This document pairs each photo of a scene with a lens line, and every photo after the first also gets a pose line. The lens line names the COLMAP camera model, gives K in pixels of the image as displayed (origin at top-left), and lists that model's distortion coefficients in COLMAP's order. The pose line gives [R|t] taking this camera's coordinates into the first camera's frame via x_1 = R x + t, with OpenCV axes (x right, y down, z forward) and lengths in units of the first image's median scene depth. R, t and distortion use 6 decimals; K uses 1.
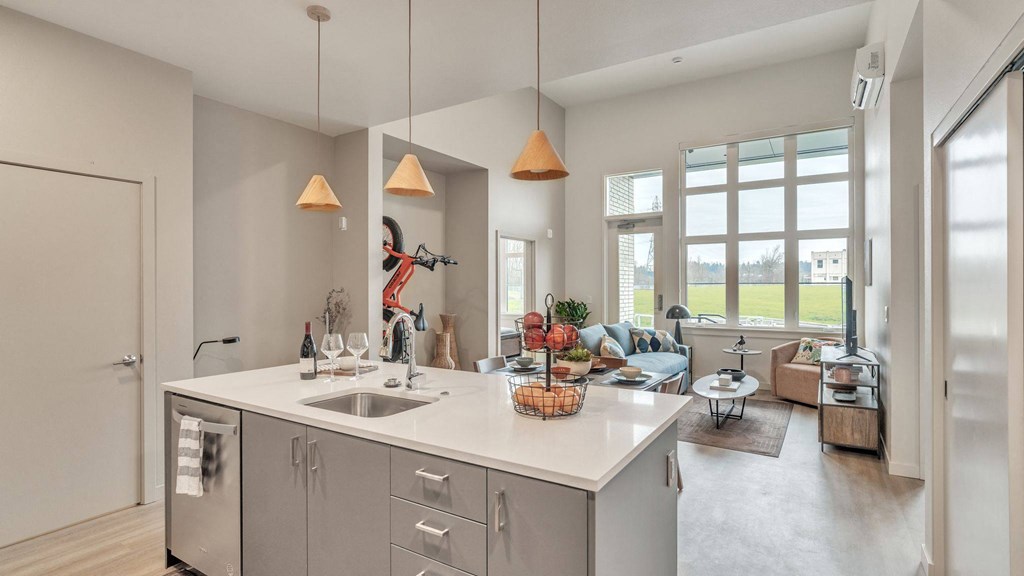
lens RADIAL K [[486.2, 0, 513.6], [0, 486.2, 285.6], [0, 0, 1]] dist [-0.018229, -0.000205]
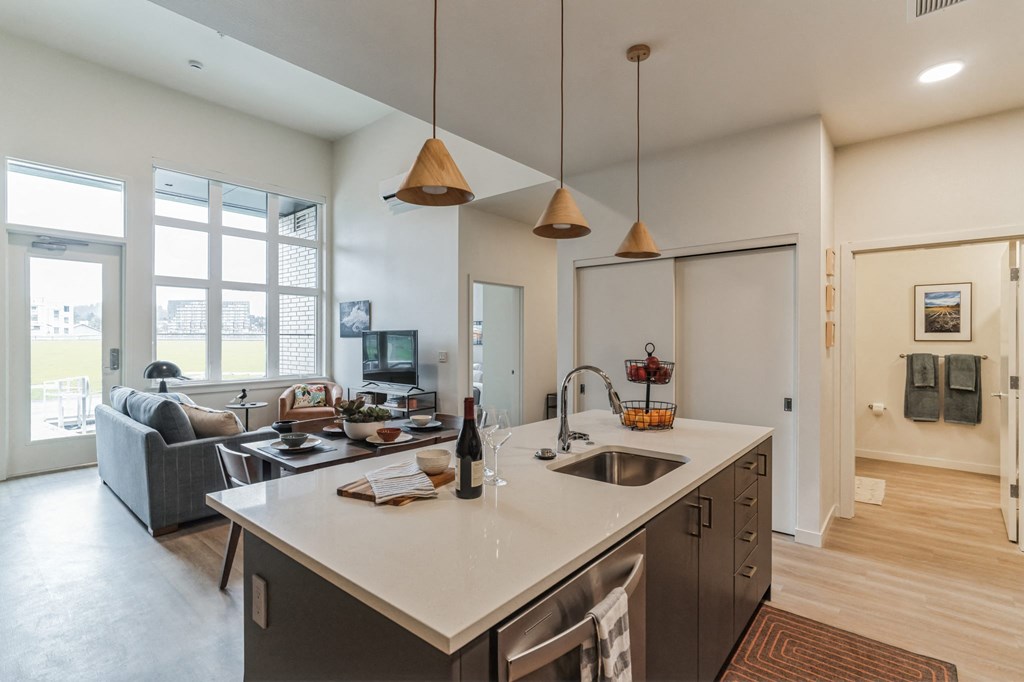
lens RADIAL K [[486.4, 0, 512.4], [0, 486.4, 337.5], [0, 0, 1]] dist [-0.002557, 0.009746]
pose [[0.156707, 0.001286, 0.987644, -0.361923], [-0.002243, 0.999997, -0.000946, 0.001287], [-0.987643, -0.002067, 0.156709, 0.298196]]
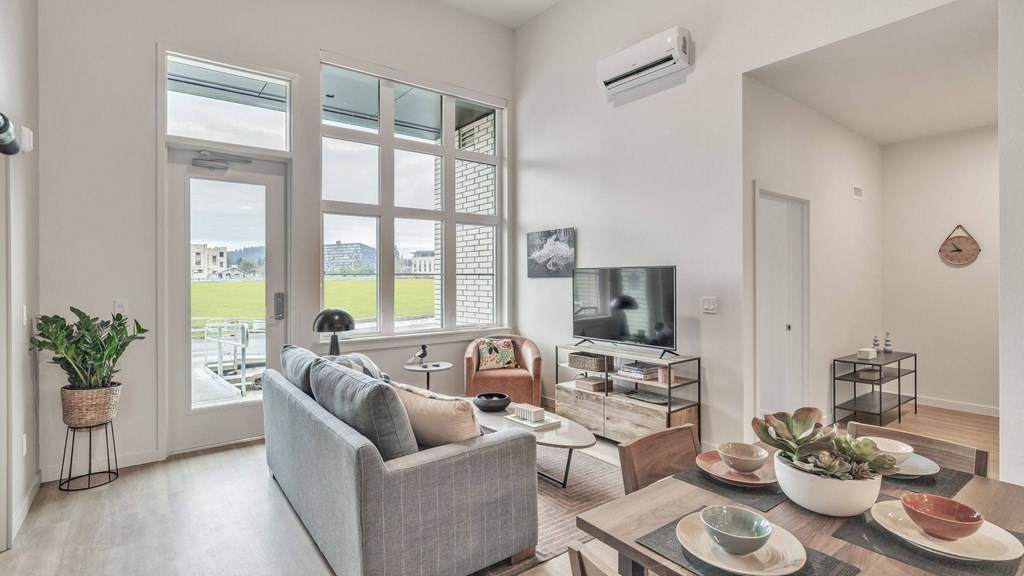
lens RADIAL K [[487.7, 0, 512.0], [0, 487.7, 276.1], [0, 0, 1]] dist [0.001792, -0.000064]
pose [[0.352012, 0.003985, 0.935987, -0.161857], [0.002082, 0.999985, -0.005041, 0.002373], [-0.935993, 0.003723, 0.351998, 0.560855]]
